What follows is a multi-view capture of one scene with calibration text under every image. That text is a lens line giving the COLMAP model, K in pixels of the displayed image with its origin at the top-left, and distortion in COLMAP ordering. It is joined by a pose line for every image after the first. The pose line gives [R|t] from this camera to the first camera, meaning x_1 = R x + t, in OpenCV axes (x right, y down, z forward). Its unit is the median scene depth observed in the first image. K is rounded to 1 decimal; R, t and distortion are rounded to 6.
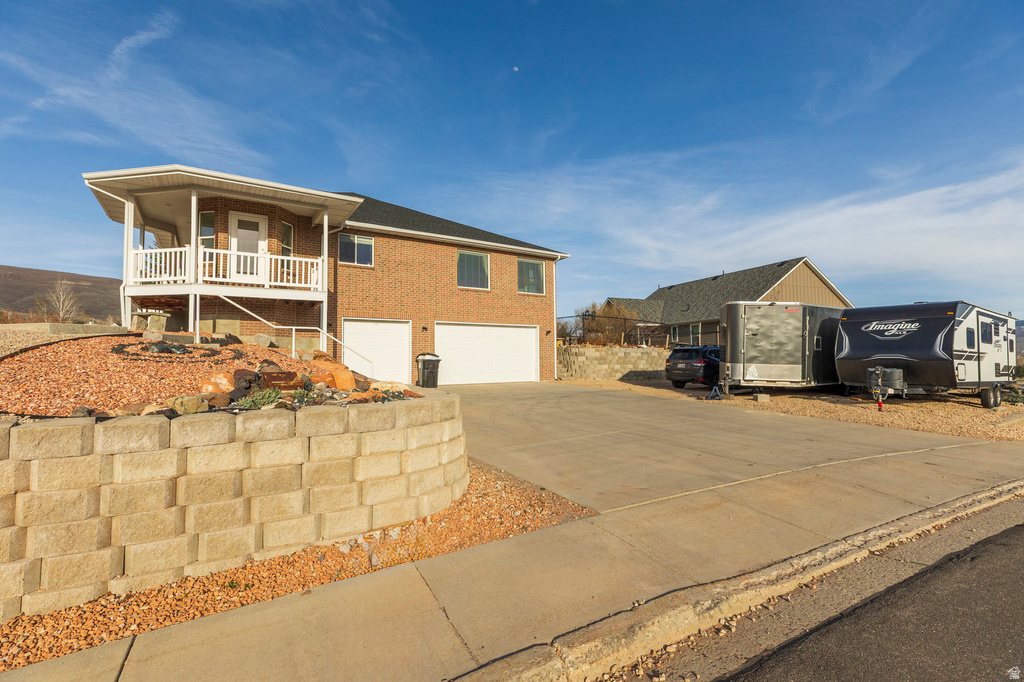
lens RADIAL K [[438.3, 0, 512.0], [0, 438.3, 341.0], [0, 0, 1]] dist [0.004471, 0.000477]
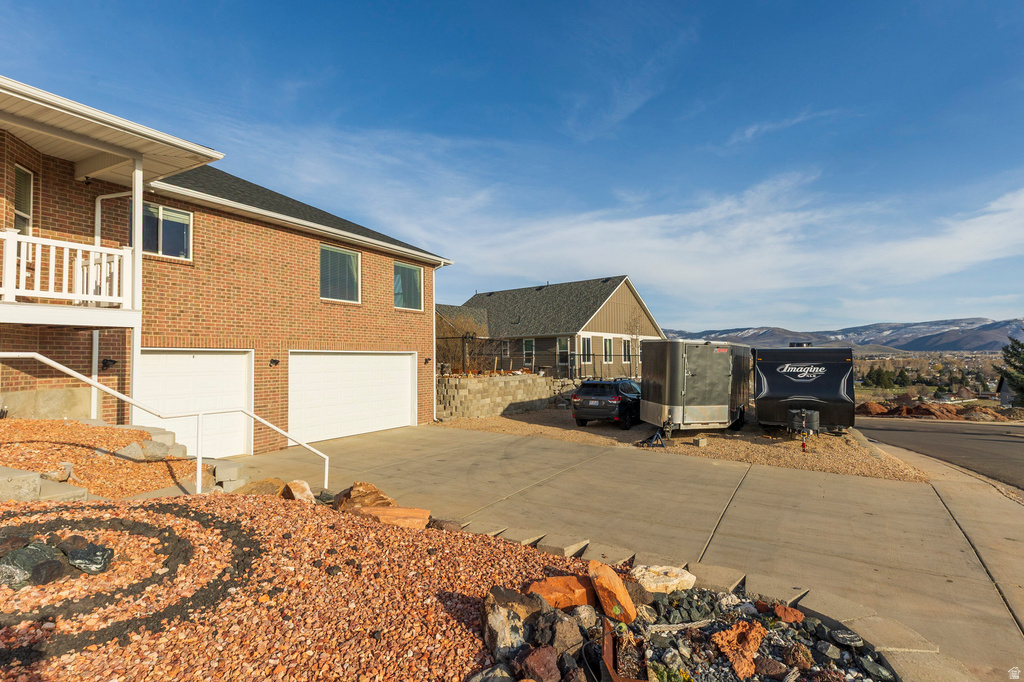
lens RADIAL K [[502.3, 0, 512.0], [0, 502.3, 341.0], [0, 0, 1]] dist [-0.000542, 0.000053]
pose [[0.885397, 0.016010, 0.464560, -0.248045], [-0.015002, 0.999870, -0.005866, -0.064300], [-0.464593, -0.001776, 0.885522, 0.194060]]
